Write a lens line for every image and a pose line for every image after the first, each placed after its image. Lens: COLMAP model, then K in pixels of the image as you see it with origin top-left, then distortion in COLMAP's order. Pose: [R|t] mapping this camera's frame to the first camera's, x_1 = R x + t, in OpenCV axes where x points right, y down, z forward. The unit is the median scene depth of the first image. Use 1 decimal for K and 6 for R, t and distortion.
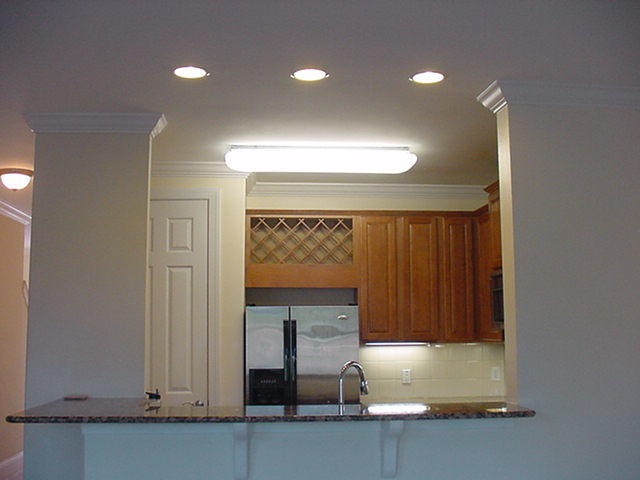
lens RADIAL K [[795.6, 0, 321.7], [0, 795.6, 233.5], [0, 0, 1]] dist [-0.148194, 0.000000]
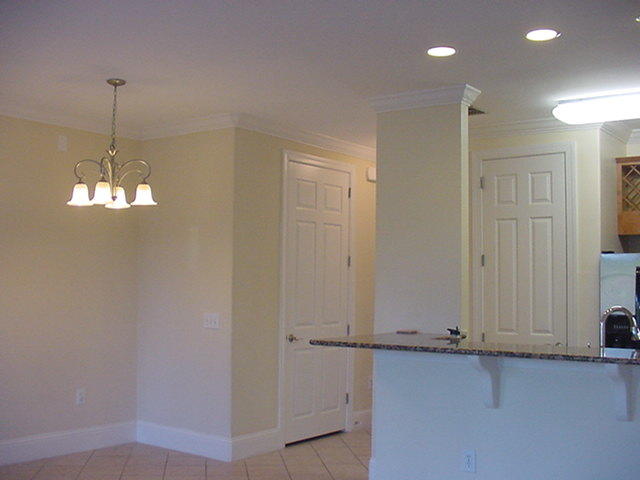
lens RADIAL K [[795.6, 0, 315.4], [0, 795.6, 245.4], [0, 0, 1]] dist [-0.148194, 0.000000]
pose [[0.741028, -0.017474, -0.671246, 0.307174], [0.069990, 0.996226, 0.051333, 0.003310], [0.667816, -0.085020, 0.739455, 0.005280]]
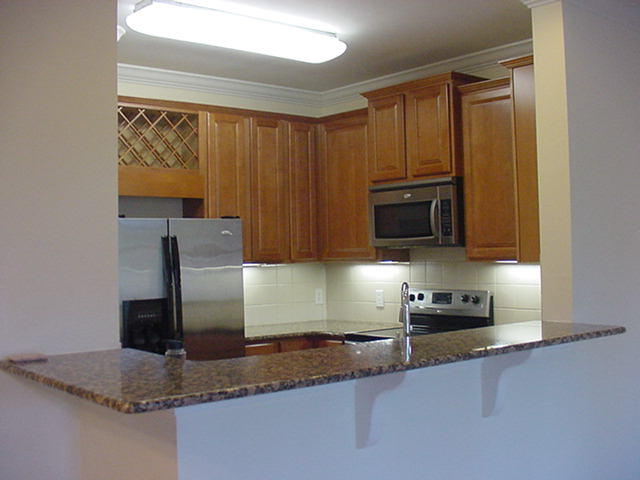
lens RADIAL K [[795.6, 0, 320.3], [0, 795.6, 242.0], [0, 0, 1]] dist [-0.148194, 0.000000]
pose [[0.821635, -0.002324, 0.570009, -0.364061], [-0.057379, 0.994575, 0.086764, 0.038813], [-0.567119, -0.103995, 0.817044, 0.279517]]
